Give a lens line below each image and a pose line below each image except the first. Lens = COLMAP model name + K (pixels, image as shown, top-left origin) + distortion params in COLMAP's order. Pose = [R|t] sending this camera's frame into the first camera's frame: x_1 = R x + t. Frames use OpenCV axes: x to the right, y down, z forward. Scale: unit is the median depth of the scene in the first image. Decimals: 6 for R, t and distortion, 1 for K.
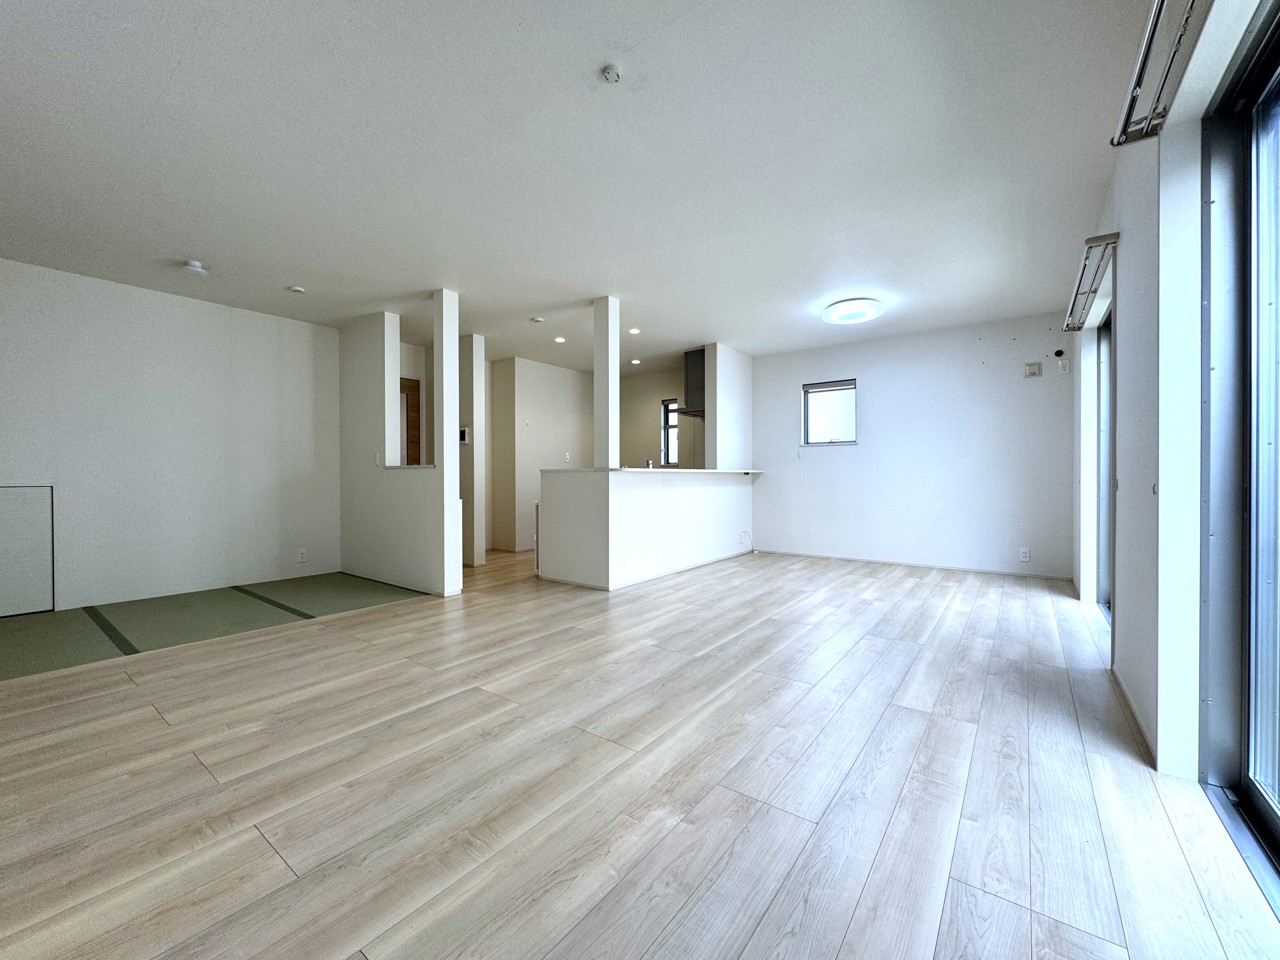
lens RADIAL K [[510.4, 0, 641.0], [0, 510.4, 475.5], [0, 0, 1]] dist [-0.005330, 0.001024]
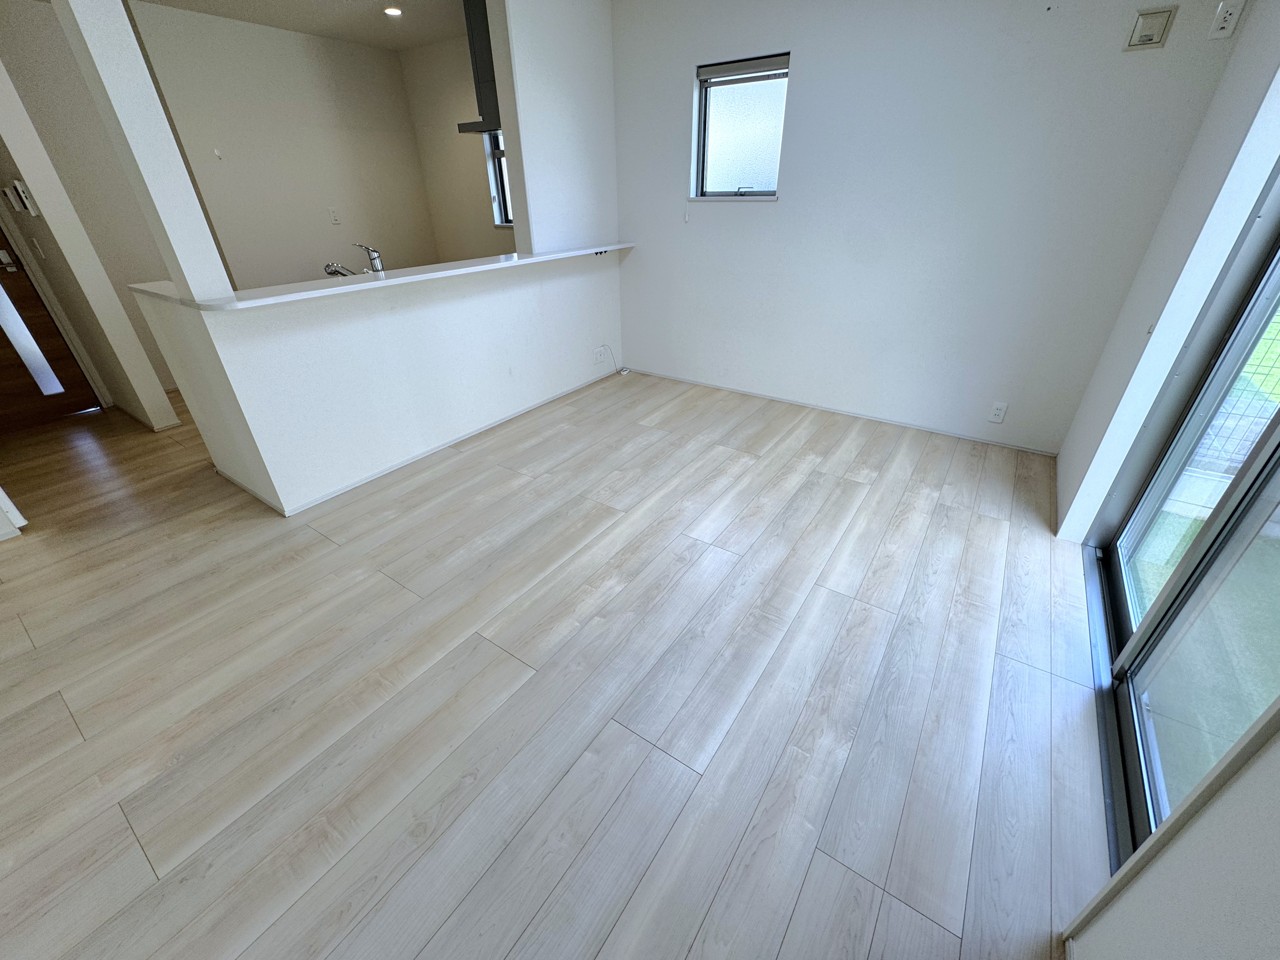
lens RADIAL K [[510.4, 0, 644.7], [0, 510.4, 479.1], [0, 0, 1]] dist [-0.005330, 0.001024]
pose [[0.998950, -0.031992, 0.032791, 0.308516], [0.011531, 0.868314, 0.495881, -0.092866], [-0.044337, -0.494982, 0.867771, 0.451525]]
